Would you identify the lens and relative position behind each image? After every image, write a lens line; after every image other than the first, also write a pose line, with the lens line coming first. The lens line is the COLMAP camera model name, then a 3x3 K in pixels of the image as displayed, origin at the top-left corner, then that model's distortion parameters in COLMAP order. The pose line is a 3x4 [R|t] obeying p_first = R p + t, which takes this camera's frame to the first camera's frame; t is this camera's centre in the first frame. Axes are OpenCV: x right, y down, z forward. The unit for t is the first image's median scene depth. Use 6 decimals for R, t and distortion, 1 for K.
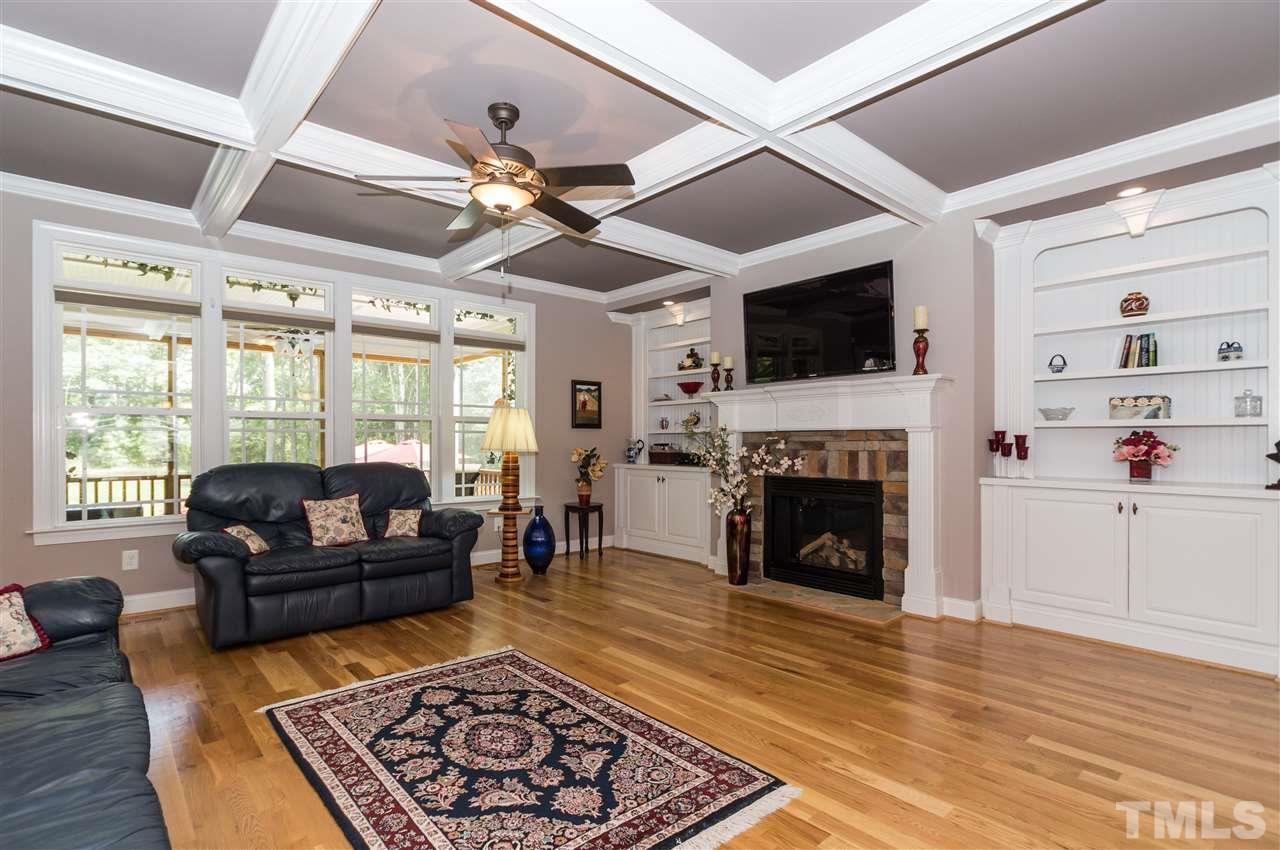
lens RADIAL K [[620.5, 0, 603.7], [0, 620.5, 442.4], [0, 0, 1]] dist [-0.009425, 0.000543]
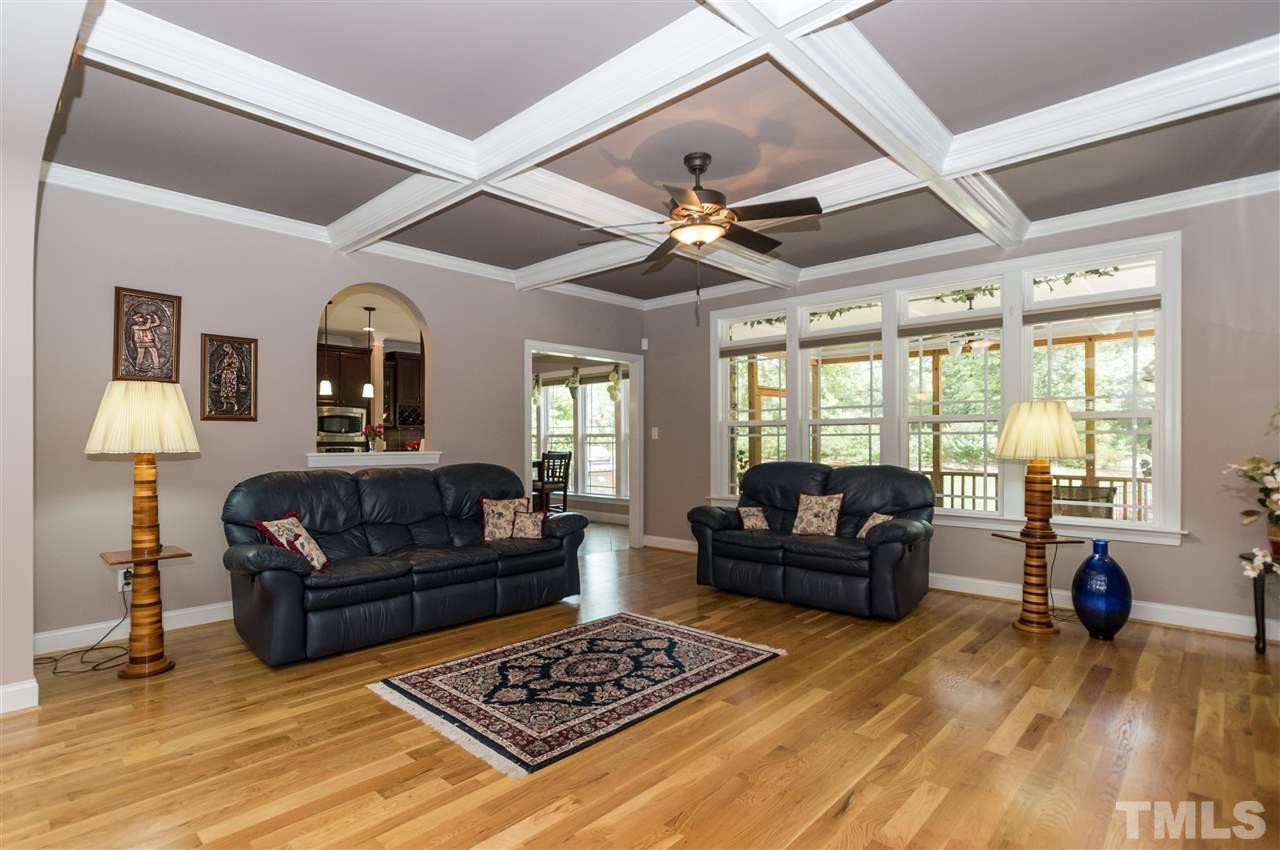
lens RADIAL K [[620.5, 0, 603.7], [0, 620.5, 442.4], [0, 0, 1]] dist [-0.009425, 0.000543]
pose [[0.099418, 0.001856, -0.995044, 1.062846], [0.002807, 0.999994, 0.002145, -0.017255], [0.995042, -0.003007, 0.099413, 0.791347]]
